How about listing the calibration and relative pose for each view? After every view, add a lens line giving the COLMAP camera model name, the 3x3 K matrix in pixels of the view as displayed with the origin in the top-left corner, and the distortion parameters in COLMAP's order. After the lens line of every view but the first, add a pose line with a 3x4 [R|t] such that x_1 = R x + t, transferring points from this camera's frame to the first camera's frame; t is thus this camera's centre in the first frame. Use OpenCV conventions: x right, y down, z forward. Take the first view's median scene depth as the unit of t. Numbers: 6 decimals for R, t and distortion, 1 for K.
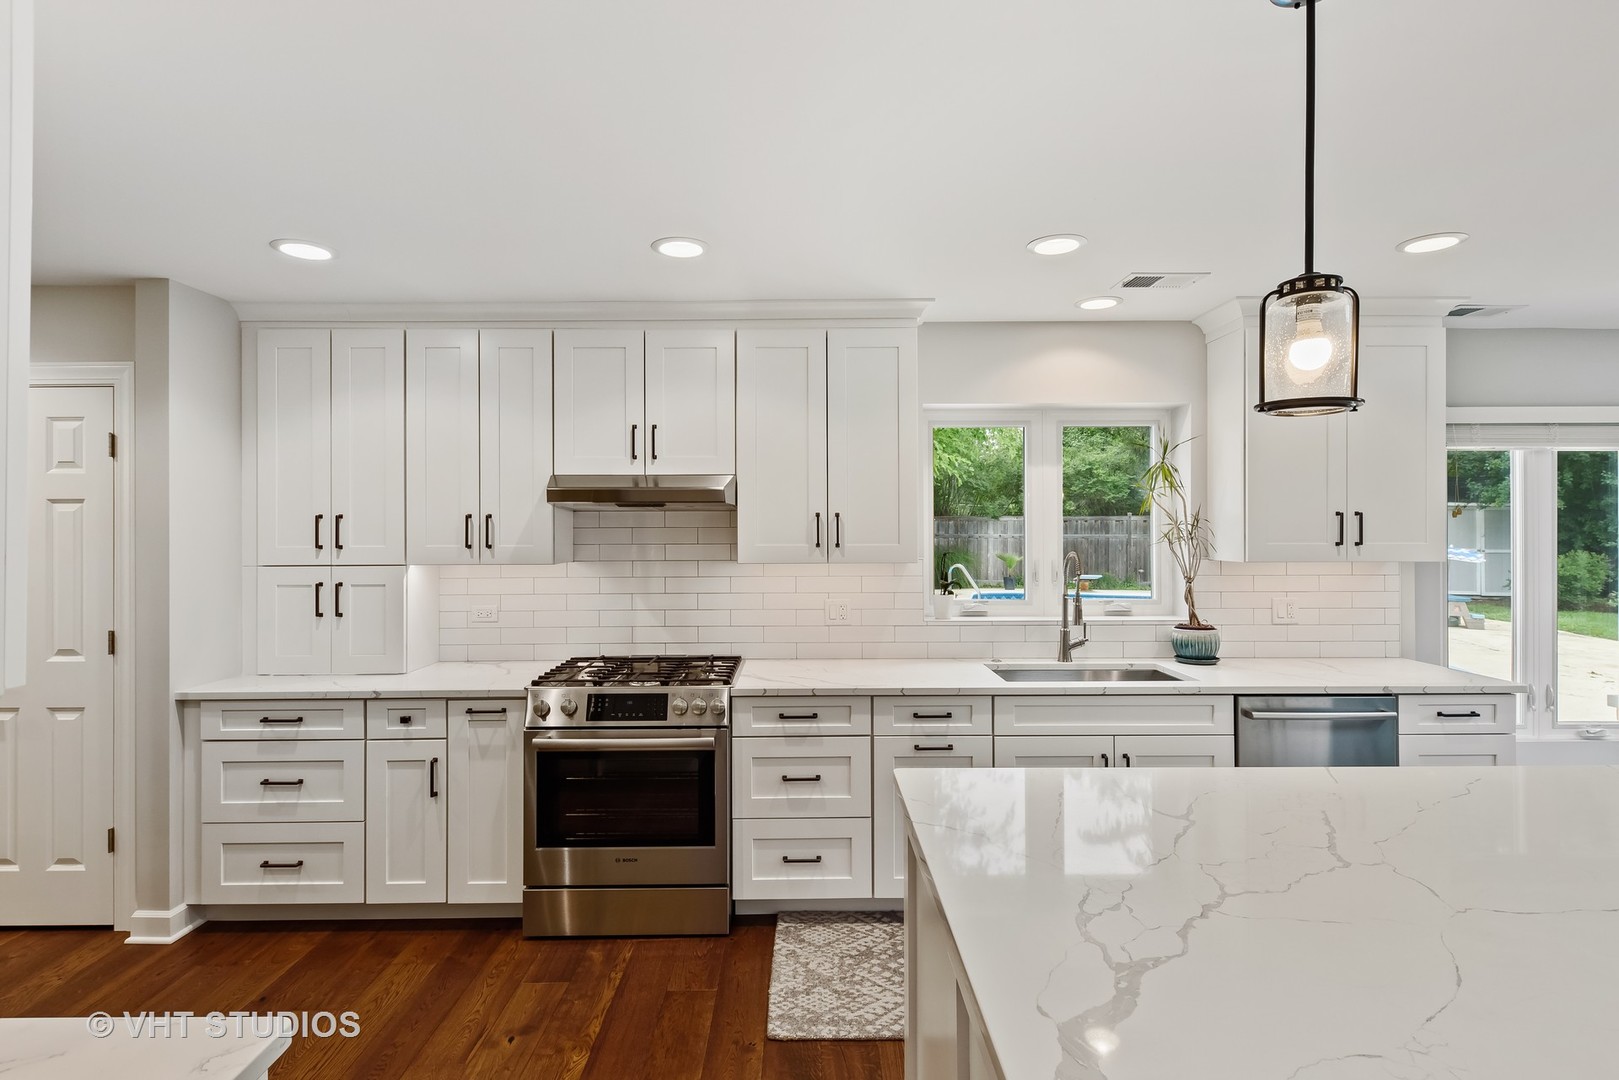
lens RADIAL K [[799.8, 0, 808.8], [0, 799.8, 540.0], [0, 0, 1]] dist [0.001565, 0.000318]
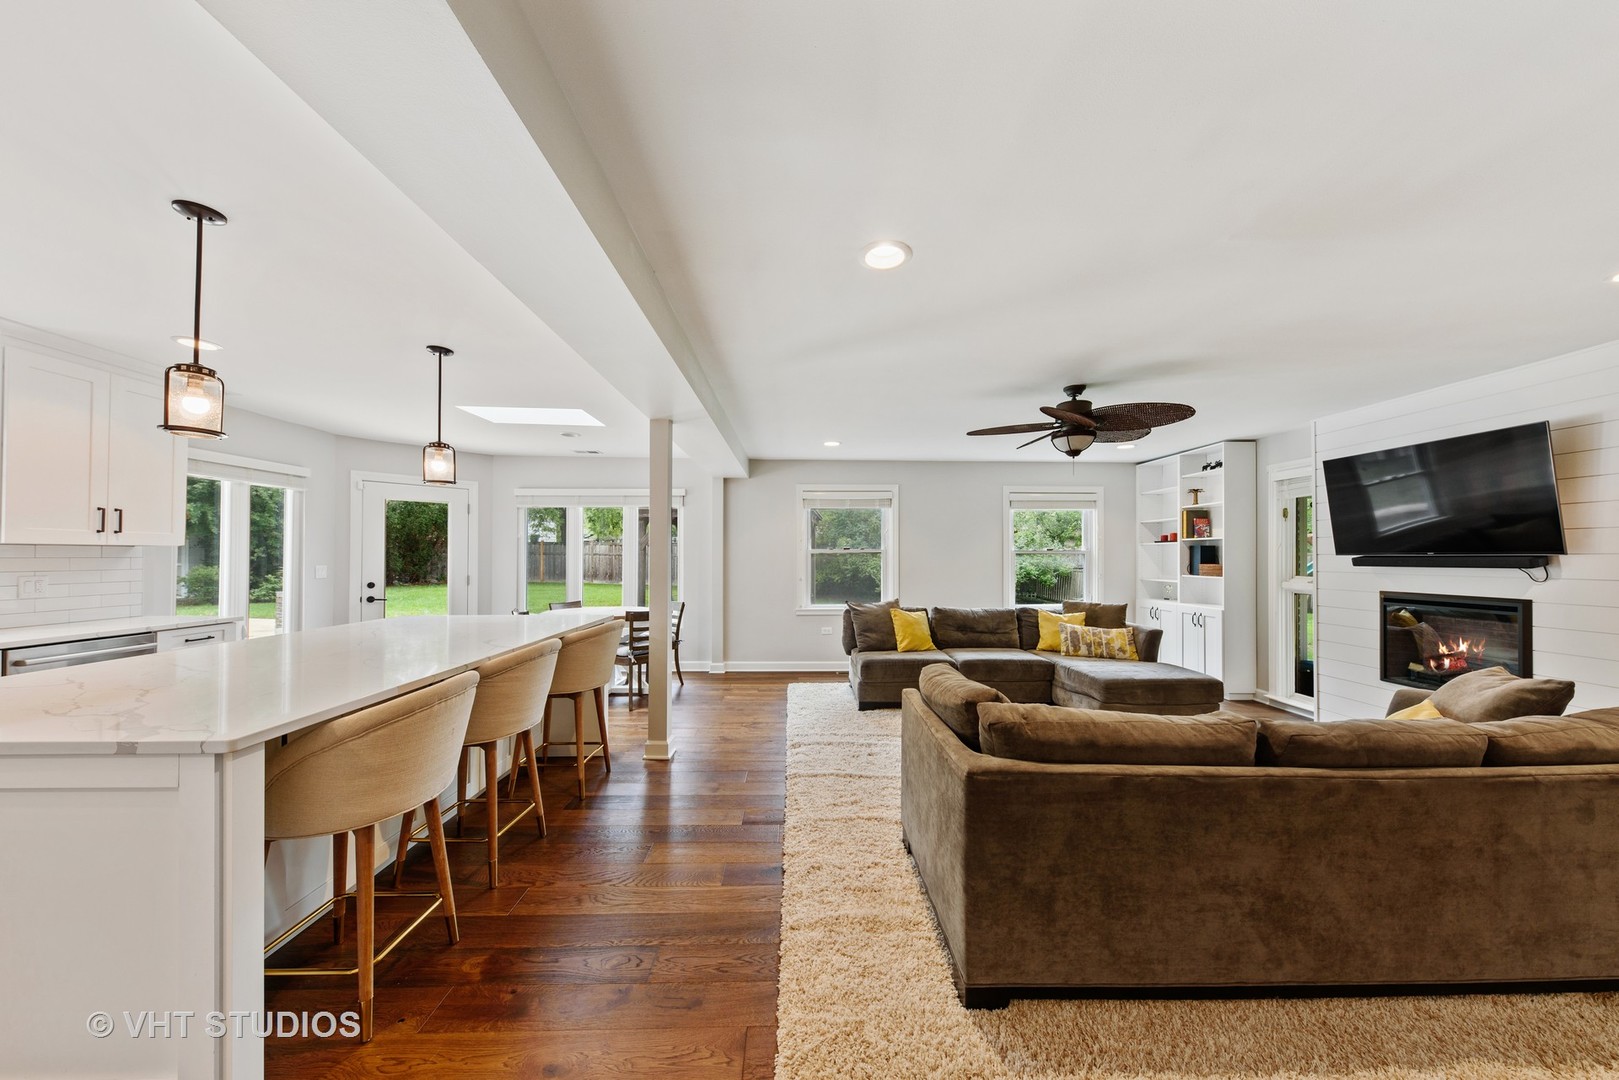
lens RADIAL K [[571.2, 0, 811.0], [0, 571.2, 548.3], [0, 0, 1]] dist [-0.001919, -0.000484]
pose [[-0.007096, 0.018287, 0.999808, -0.349613], [0.007906, 0.999803, -0.018231, 0.069634], [-0.999944, 0.007775, -0.007239, -0.219543]]
